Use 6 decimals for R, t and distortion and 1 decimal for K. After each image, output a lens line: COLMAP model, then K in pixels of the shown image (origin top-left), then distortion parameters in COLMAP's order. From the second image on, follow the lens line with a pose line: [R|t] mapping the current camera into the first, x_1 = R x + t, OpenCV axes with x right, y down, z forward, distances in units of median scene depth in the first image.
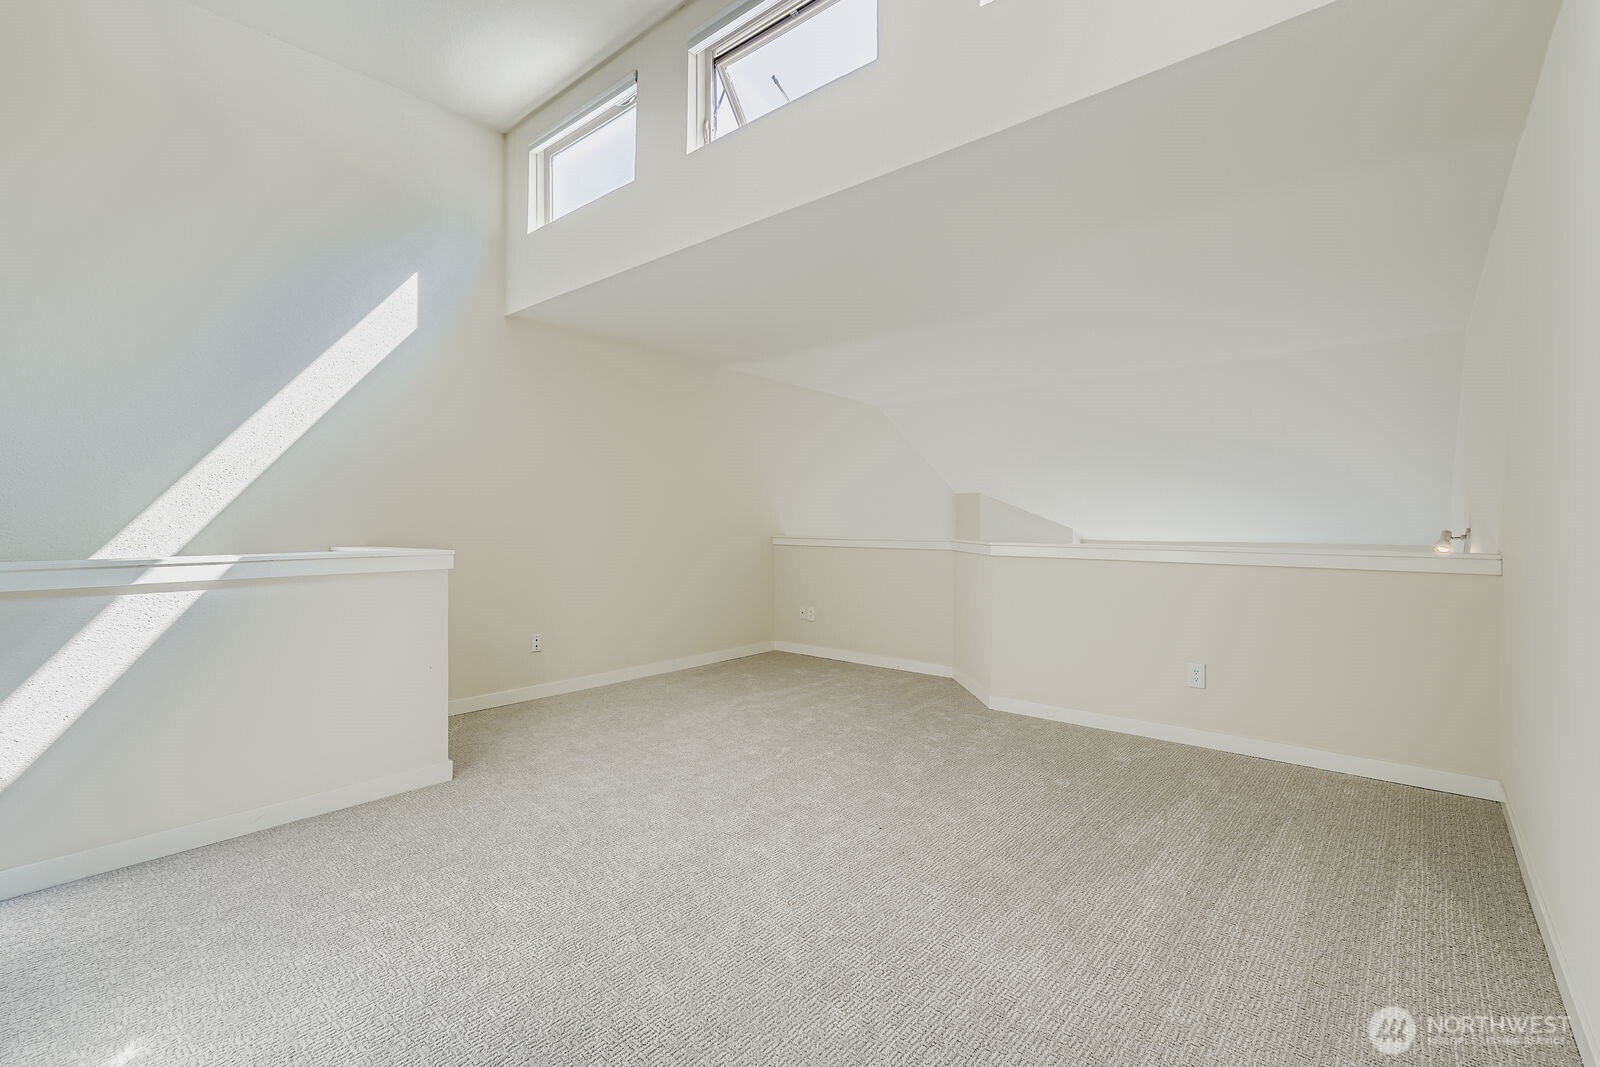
lens RADIAL K [[714.8, 0, 800.0], [0, 714.8, 533.5], [0, 0, 1]] dist [-0.001931, -0.000290]
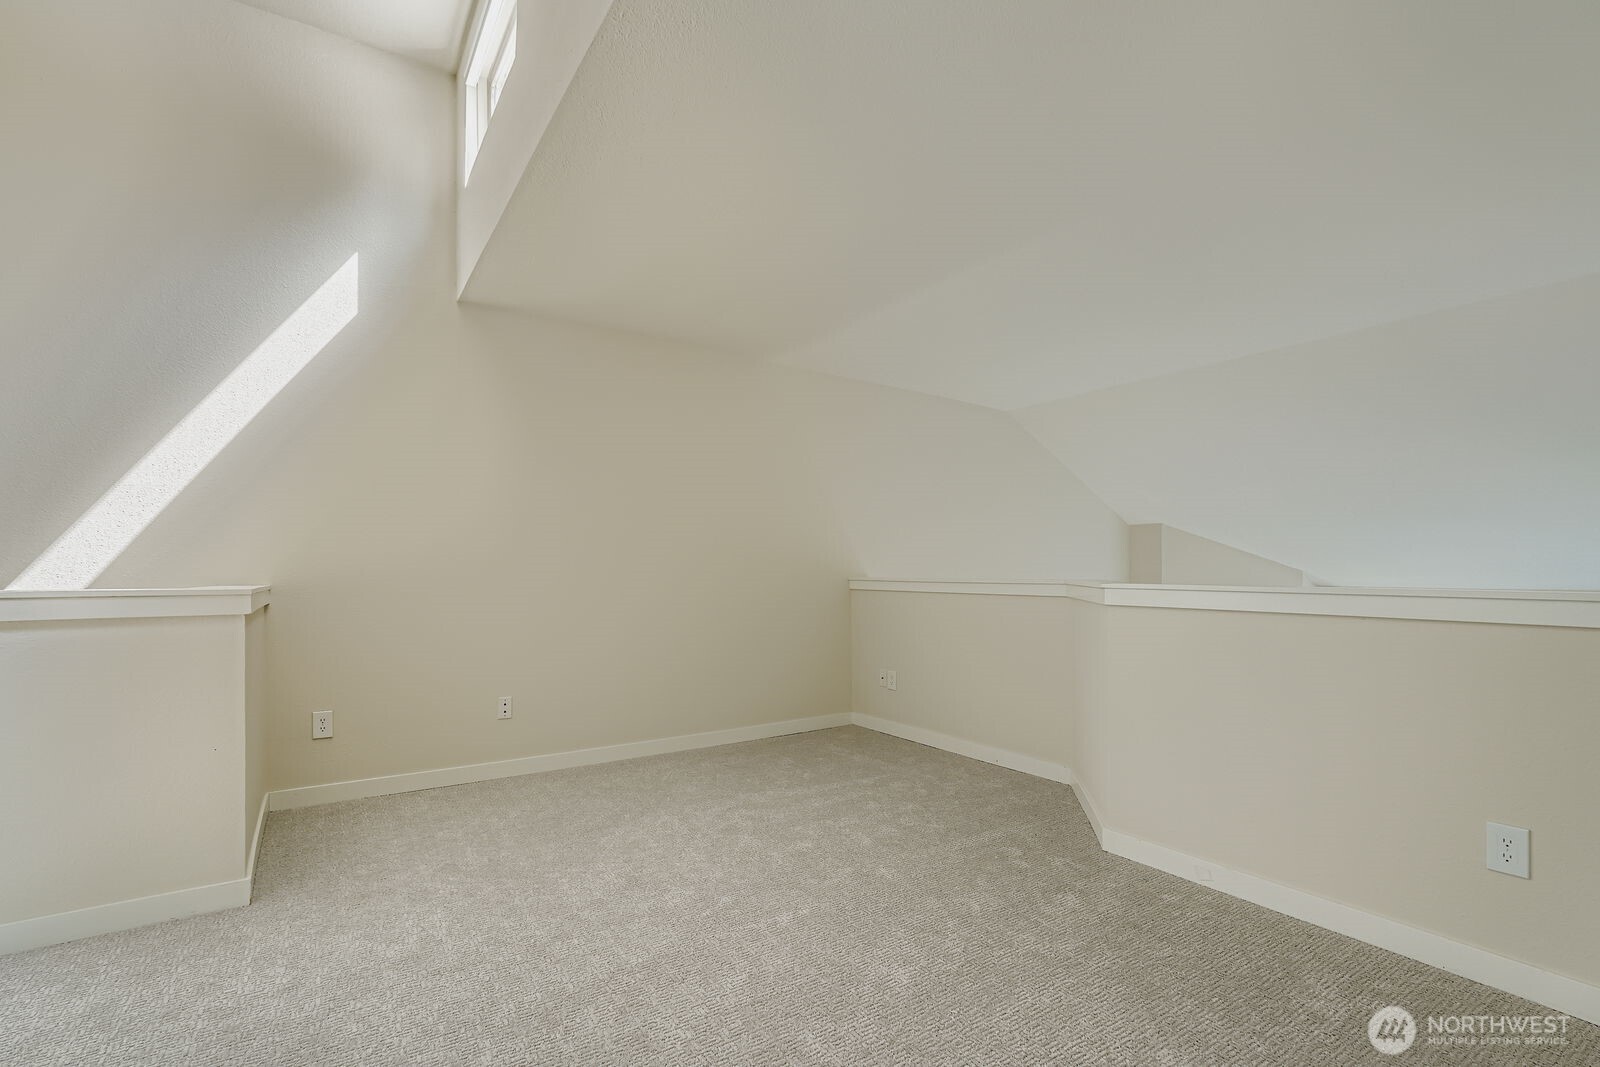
lens RADIAL K [[731.4, 0, 793.7], [0, 731.4, 590.8], [0, 0, 1]] dist [-0.001677, 0.000191]
pose [[0.962941, 0.004622, -0.269673, 0.185202], [-0.001579, 0.999933, 0.011497, 0.012439], [0.269708, -0.010645, 0.962883, 0.329920]]
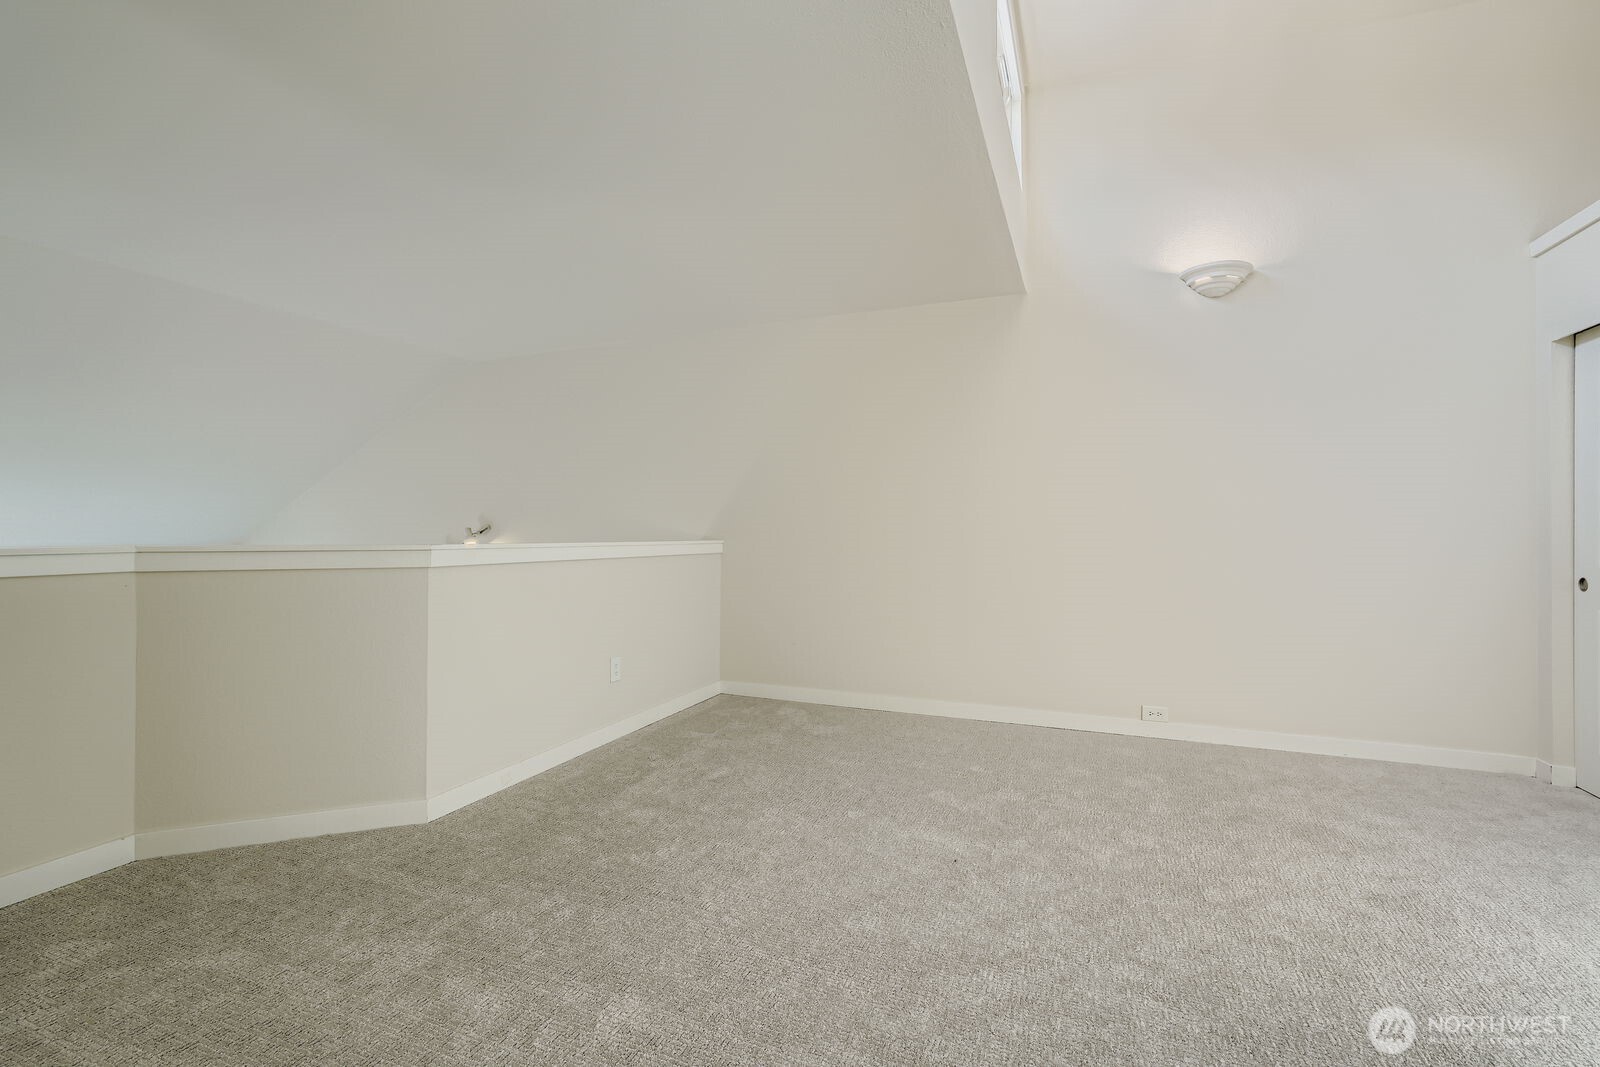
lens RADIAL K [[701.5, 0, 800.0], [0, 701.5, 533.5], [0, 0, 1]] dist [-0.001174, 0.000304]
pose [[-0.319402, -0.005507, 0.947603, -0.418652], [0.013968, 0.999847, 0.010519, 0.000061], [-0.947516, 0.016596, -0.319276, 0.939411]]
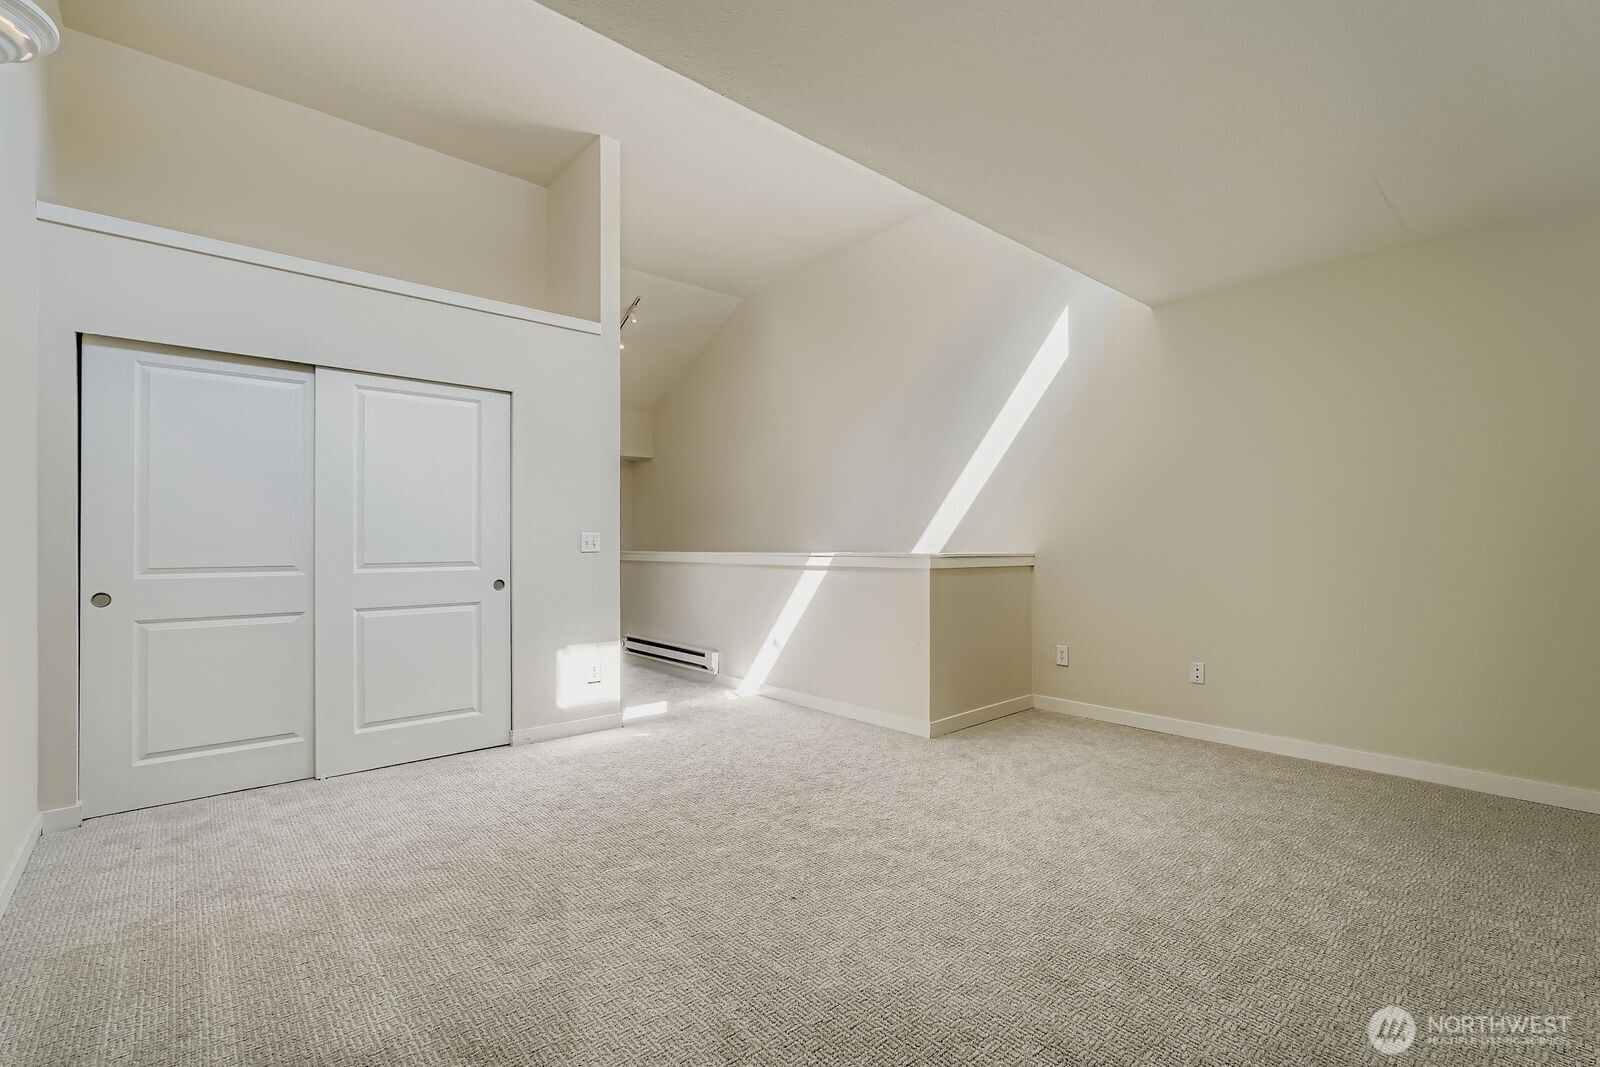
lens RADIAL K [[714.8, 0, 800.0], [0, 714.8, 533.5], [0, 0, 1]] dist [-0.001931, -0.000290]
pose [[-0.138579, -0.016610, -0.990212, 0.598504], [-0.012489, 0.999809, -0.015023, 0.007363], [0.990273, 0.010285, -0.138760, 0.723525]]
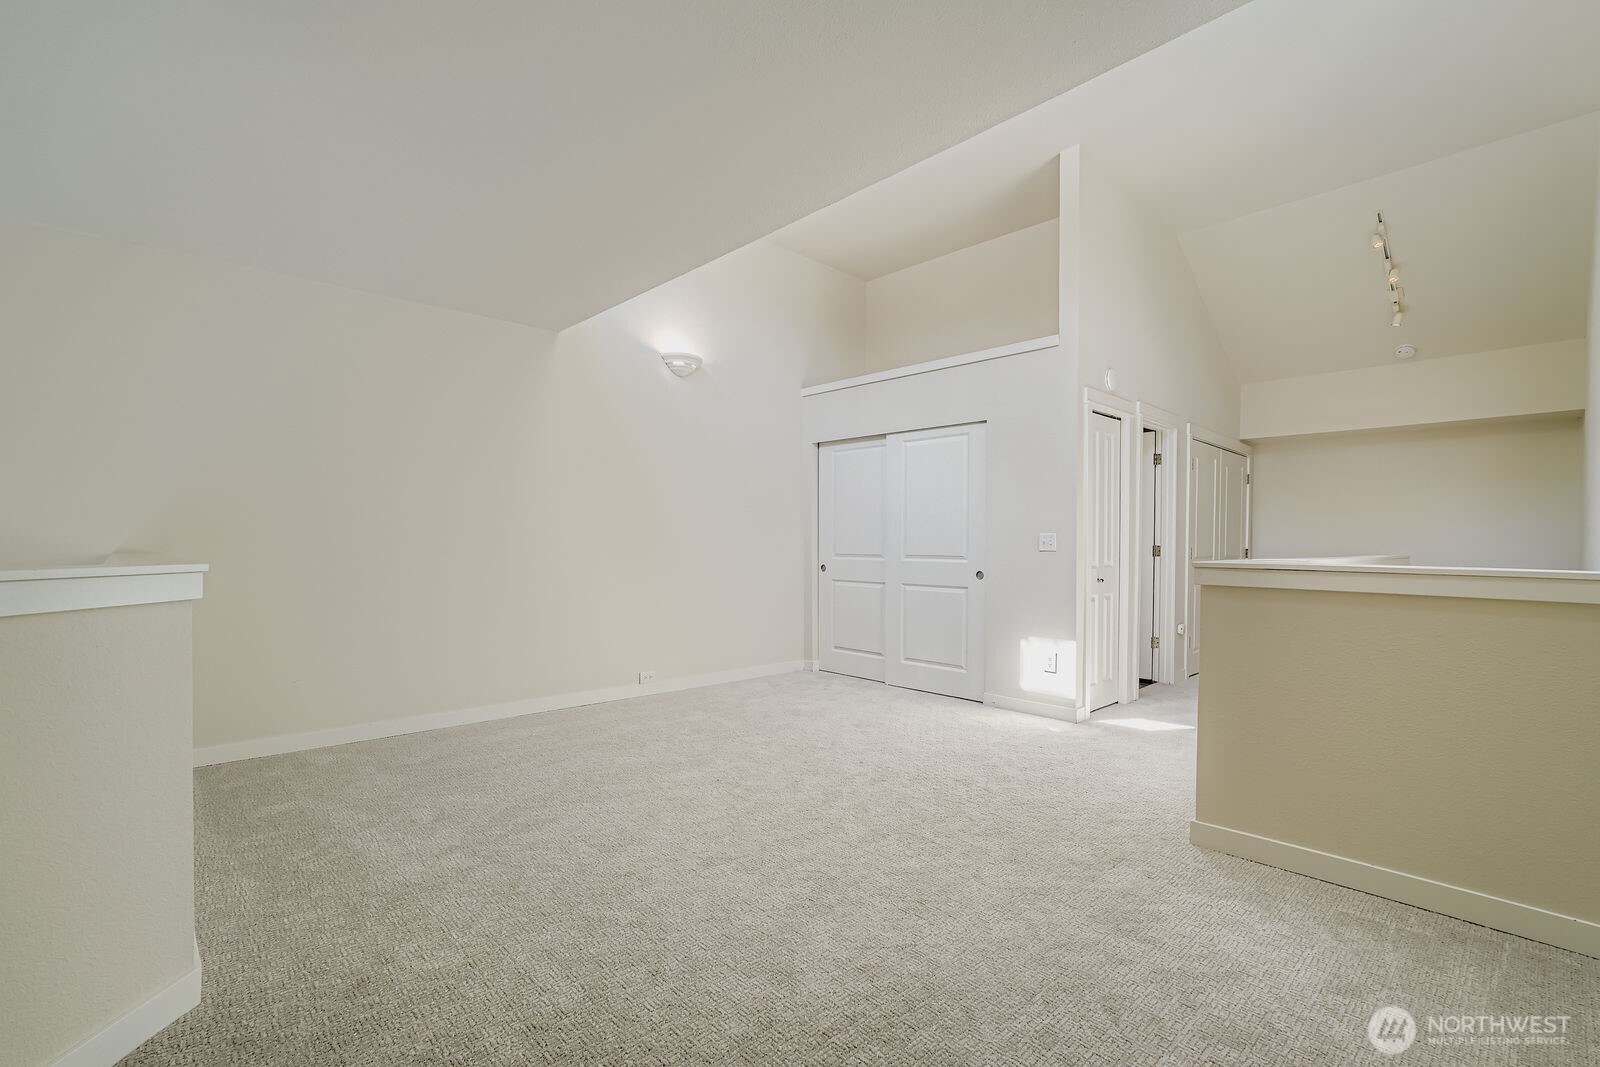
lens RADIAL K [[729.4, 0, 795.0], [0, 729.4, 546.2], [0, 0, 1]] dist [-0.001148, -0.000007]
pose [[-0.994477, -0.009362, 0.104536, -0.093311], [-0.006866, 0.999683, 0.024216, -0.009923], [-0.104730, 0.023364, -0.994226, 1.437013]]
